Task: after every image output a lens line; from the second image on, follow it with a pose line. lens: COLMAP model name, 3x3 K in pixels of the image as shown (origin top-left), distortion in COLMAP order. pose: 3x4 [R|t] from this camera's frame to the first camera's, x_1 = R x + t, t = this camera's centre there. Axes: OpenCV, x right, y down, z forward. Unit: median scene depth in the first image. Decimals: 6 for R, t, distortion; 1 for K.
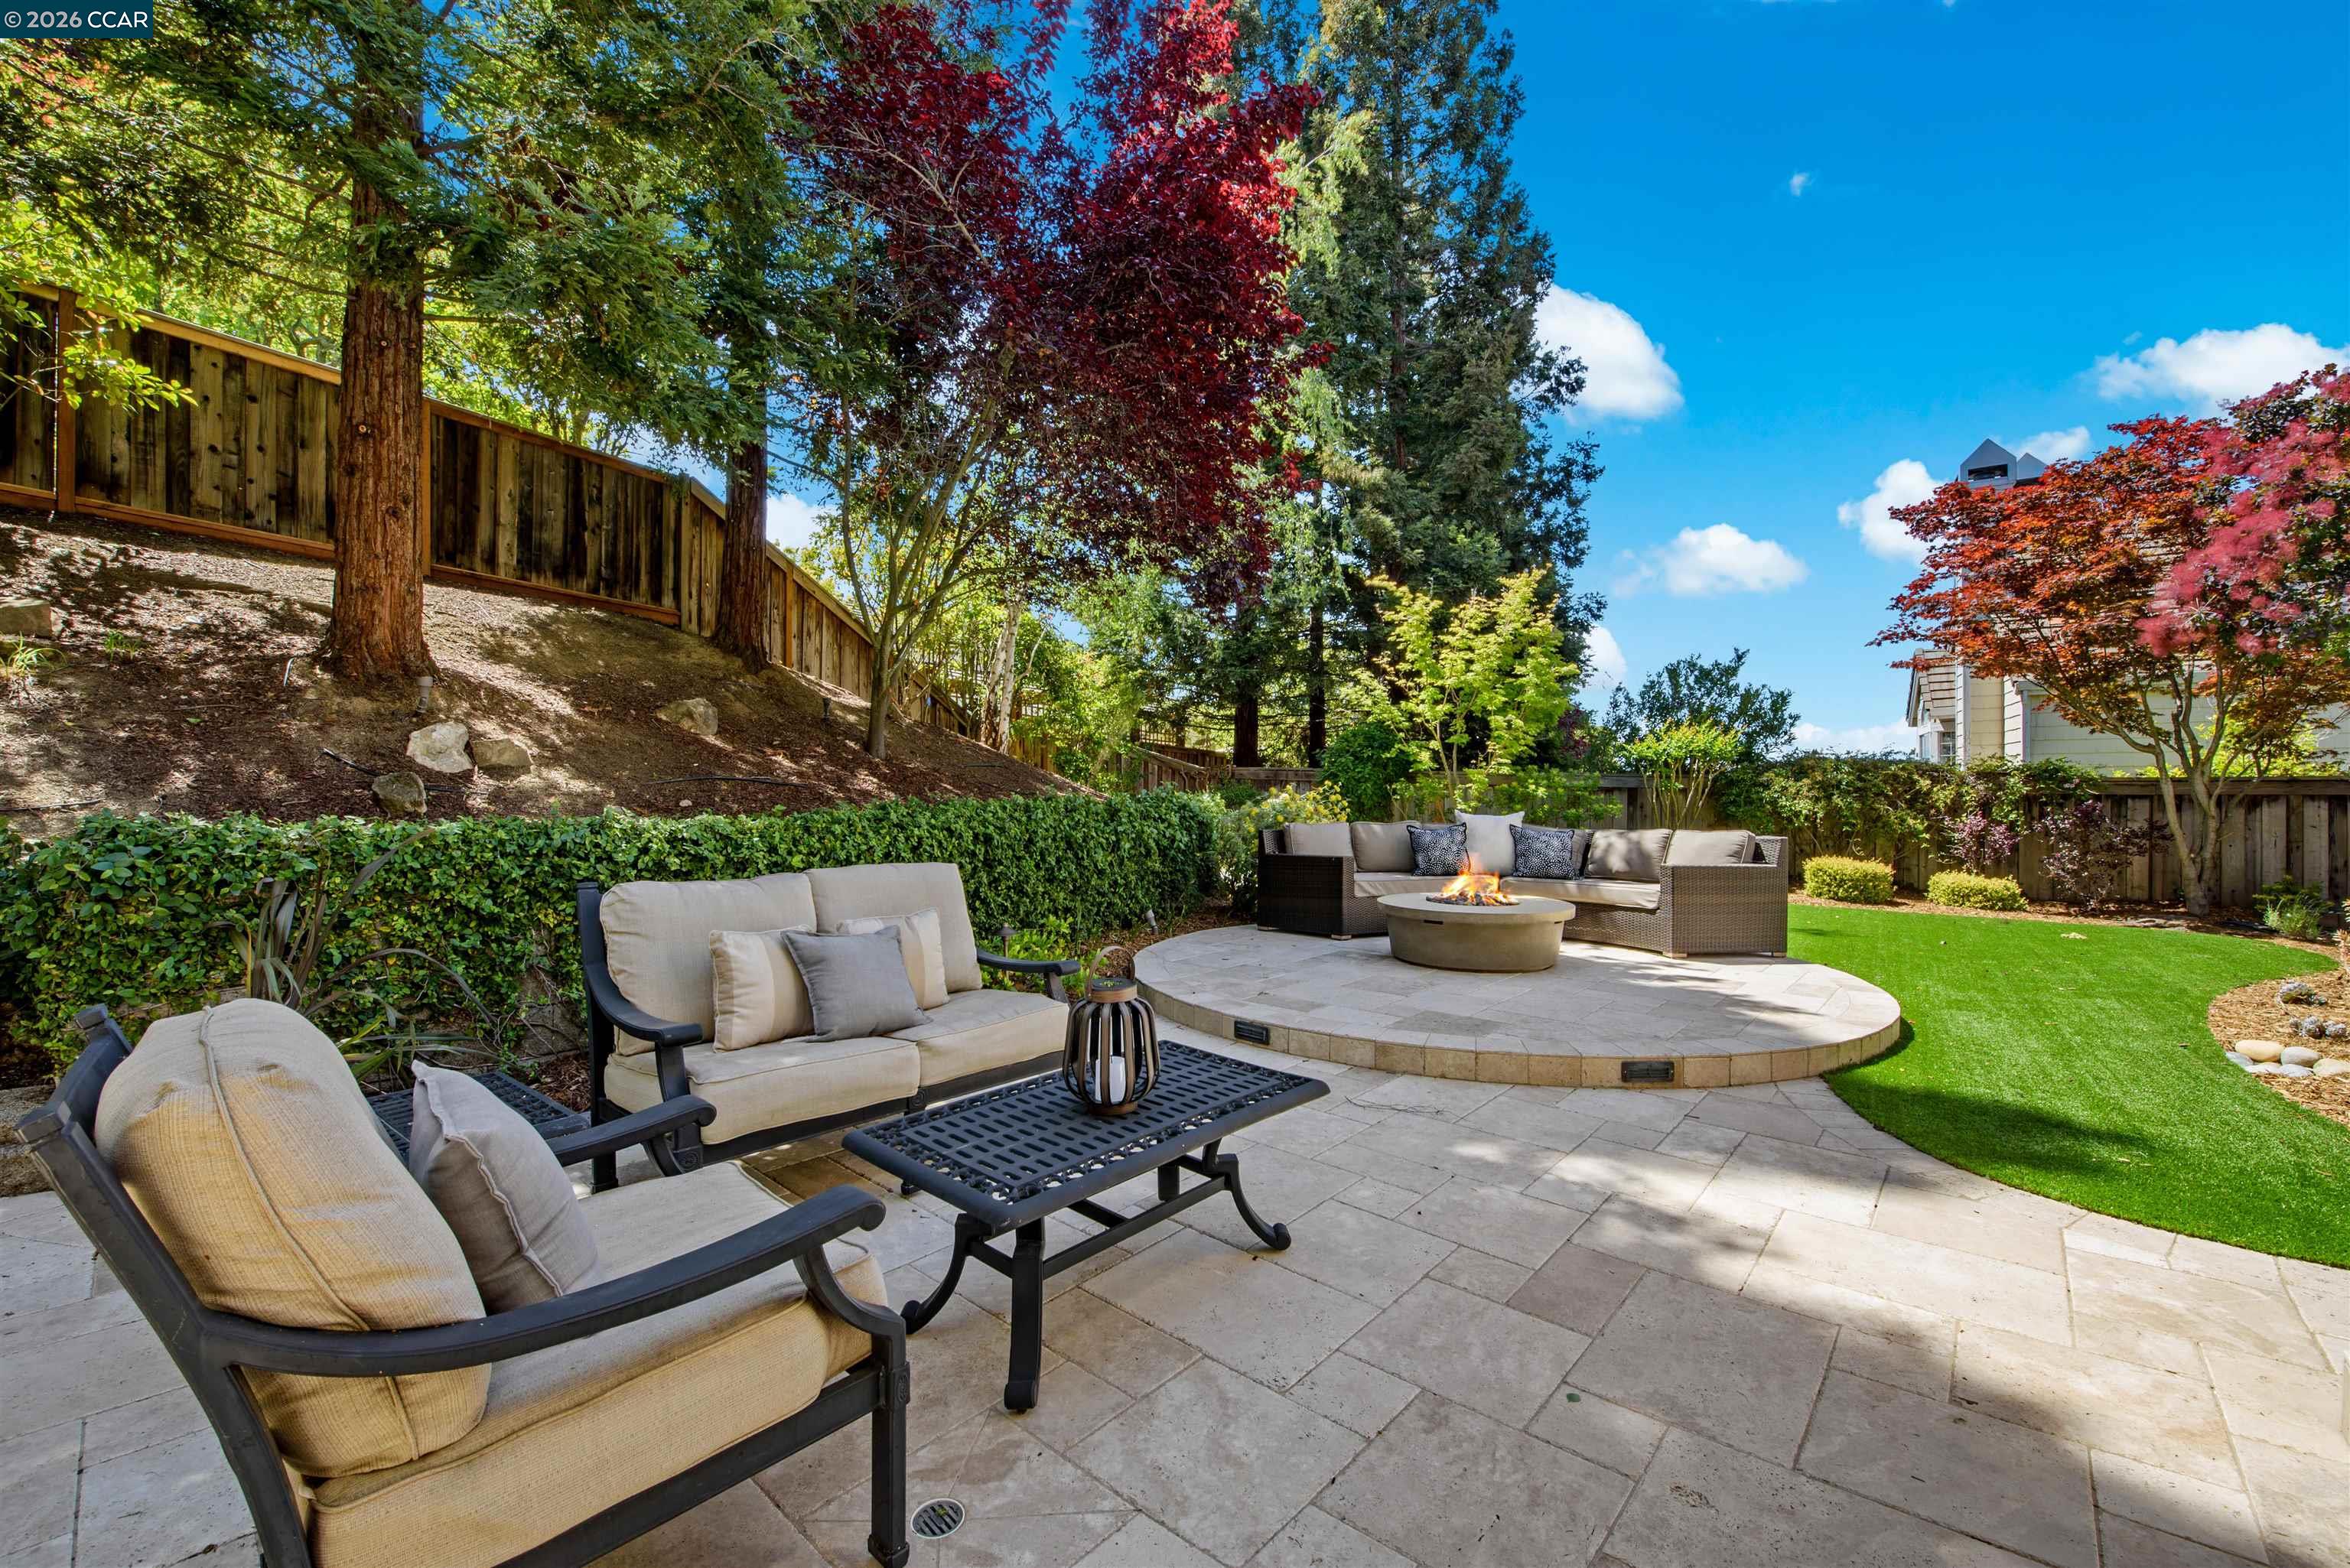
lens RADIAL K [[939.8, 0, 1189.1], [0, 939.8, 804.0], [0, 0, 1]] dist [-0.011132, -0.003054]
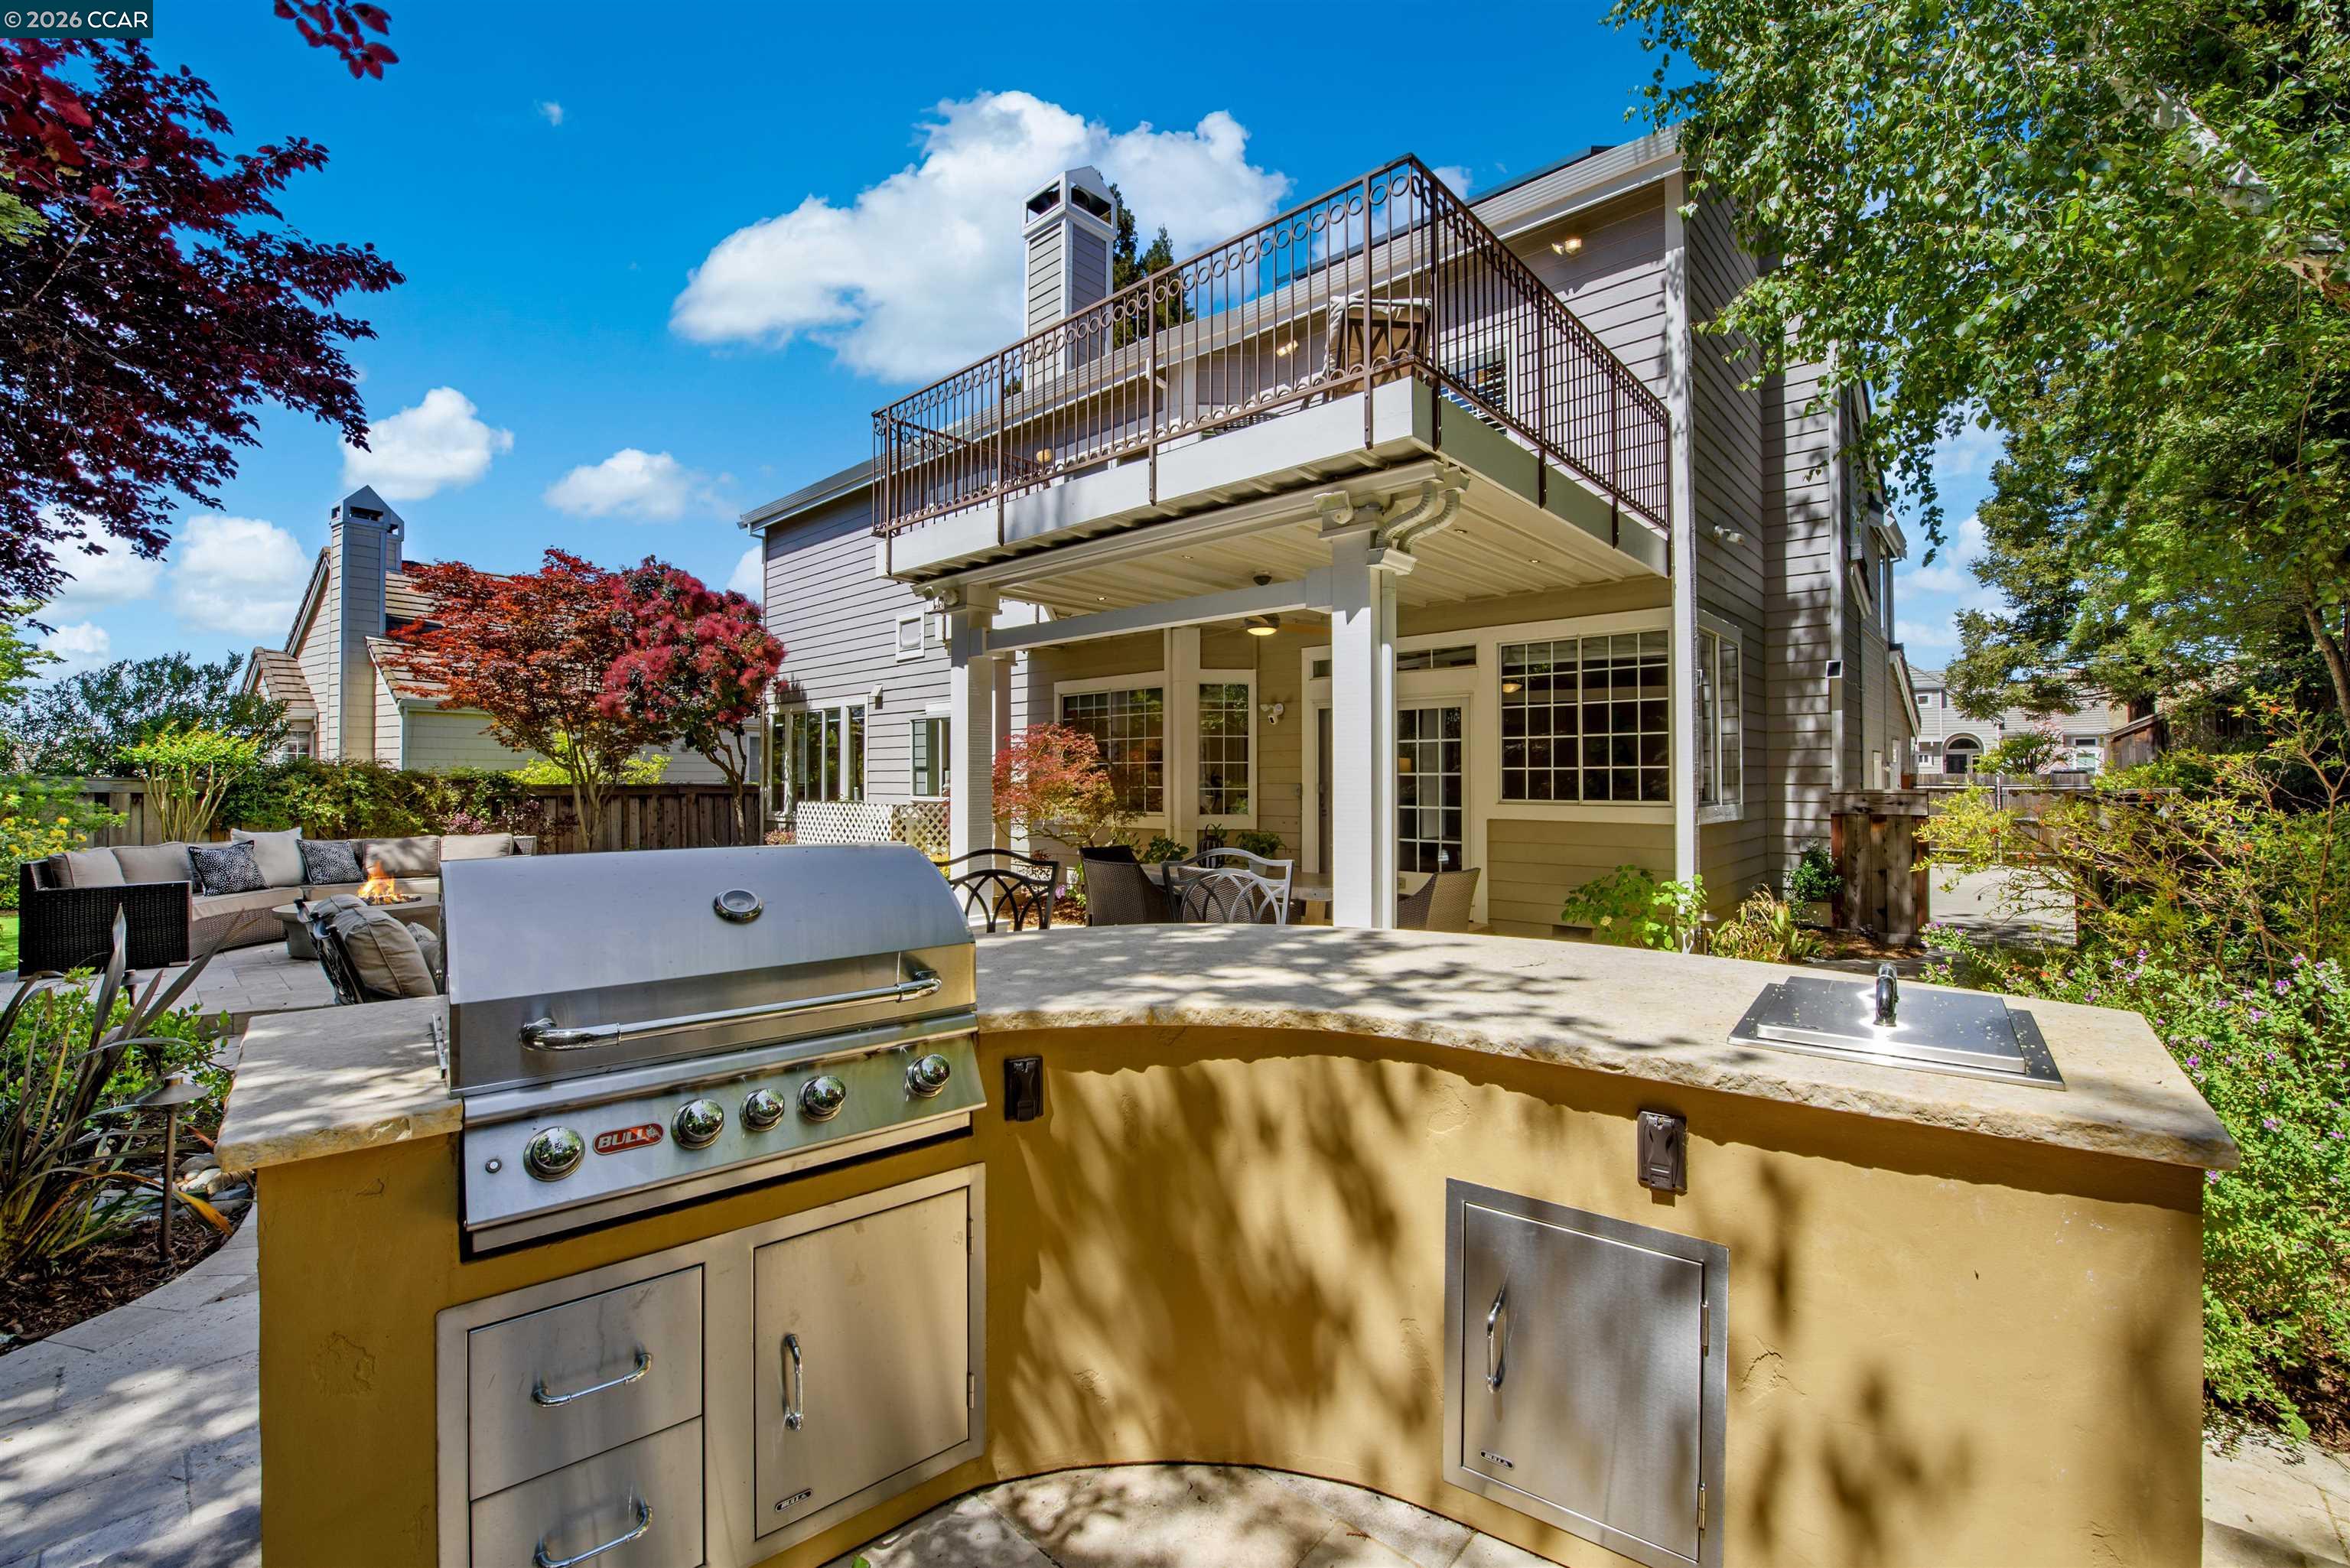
lens RADIAL K [[939.8, 0, 1170.3], [0, 939.8, 765.8], [0, 0, 1]] dist [-0.011132, -0.003054]
pose [[0.017171, 0.016330, 0.999719, -0.528550], [0.008030, 0.999832, -0.016470, -0.027512], [-0.999820, 0.008311, 0.017037, -0.041863]]
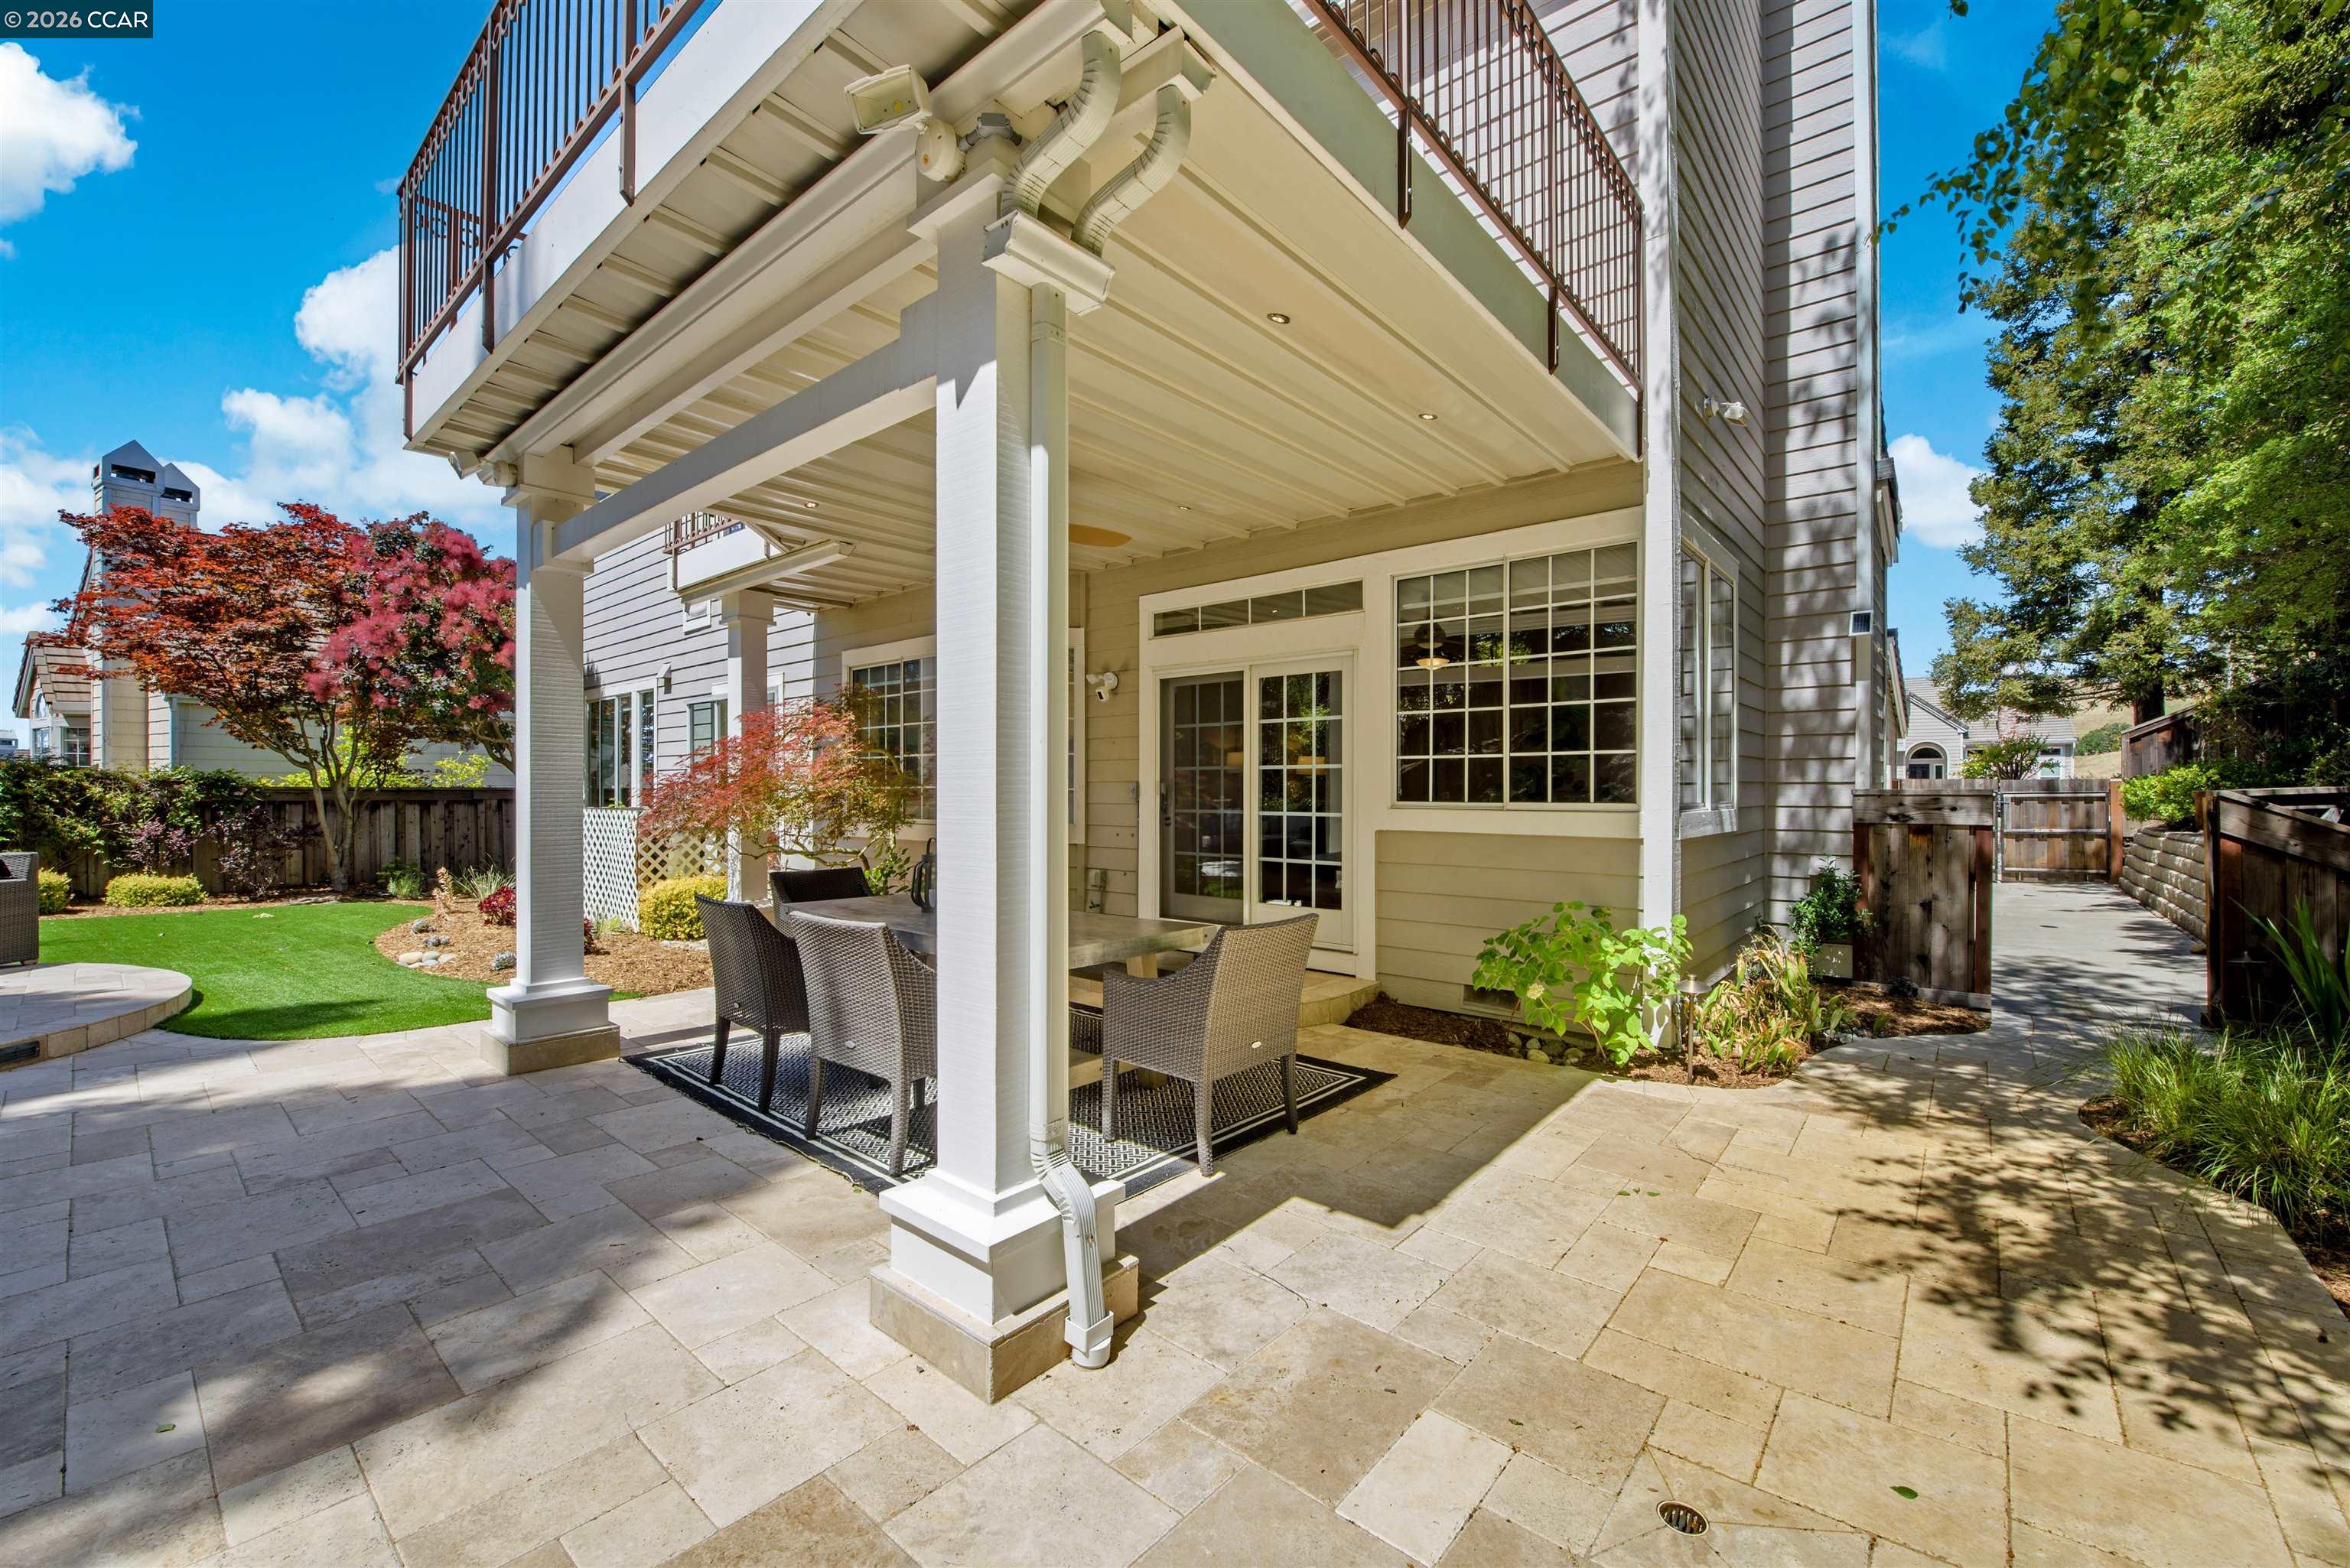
lens RADIAL K [[939.8, 0, 1163.4], [0, 939.8, 792.9], [0, 0, 1]] dist [-0.011132, -0.003054]
pose [[-0.010861, -0.001114, 0.999940, -0.262053], [0.006280, 0.999980, 0.001182, -0.015807], [-0.999921, 0.006292, -0.010854, -0.174279]]
